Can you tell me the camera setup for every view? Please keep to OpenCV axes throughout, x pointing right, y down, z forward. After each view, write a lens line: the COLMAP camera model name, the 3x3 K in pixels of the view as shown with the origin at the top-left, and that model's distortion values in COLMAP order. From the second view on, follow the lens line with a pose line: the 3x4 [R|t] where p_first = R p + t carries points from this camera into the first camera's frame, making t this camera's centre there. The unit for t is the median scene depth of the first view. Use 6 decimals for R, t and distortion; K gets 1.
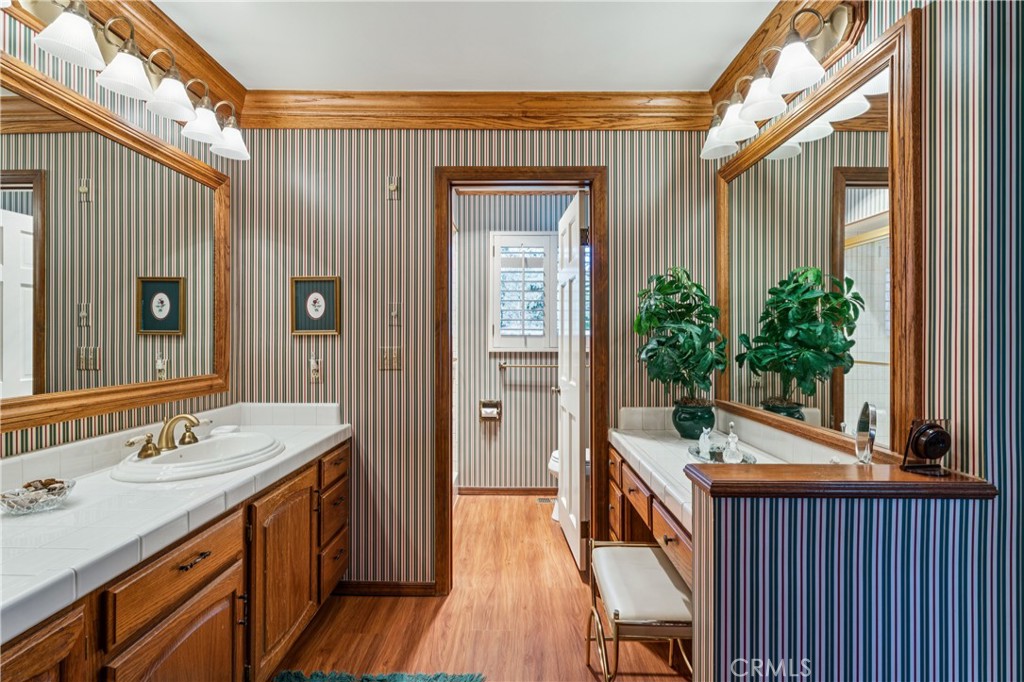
lens RADIAL K [[477.5, 0, 512.0], [0, 477.5, 341.0], [0, 0, 1]] dist [0.001853, 0.000621]
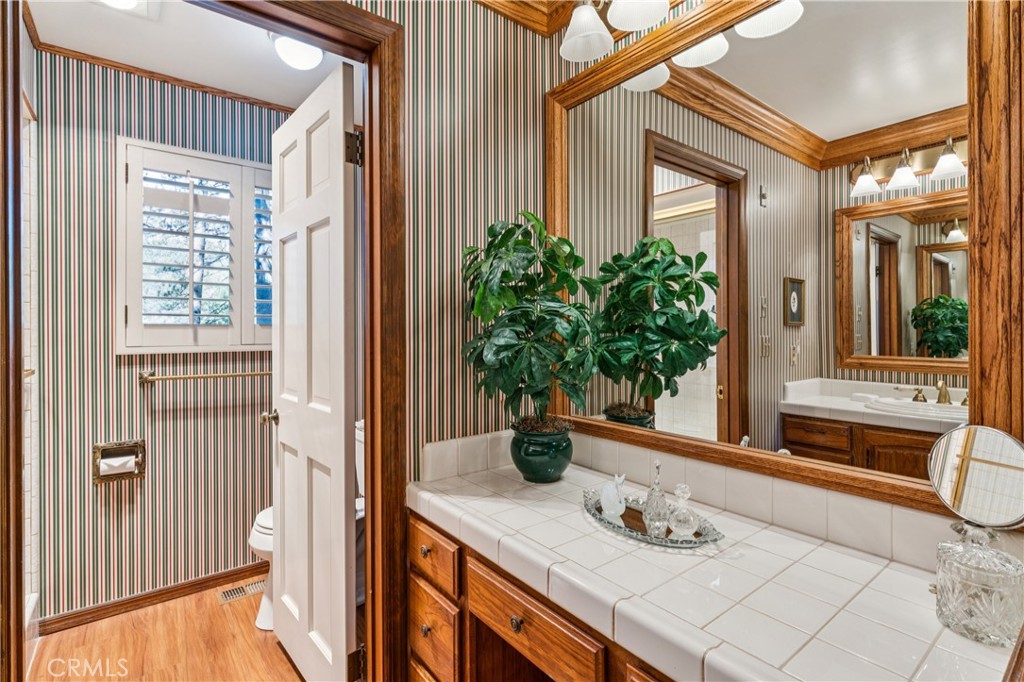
lens RADIAL K [[482.0, 0, 512.2], [0, 482.0, 330.7], [0, 0, 1]] dist [0.000369, -0.000030]
pose [[0.784551, -0.004680, 0.620047, -0.038667], [0.008377, 0.999960, -0.003051, 0.000456], [-0.620008, 0.007588, 0.784559, 0.315048]]
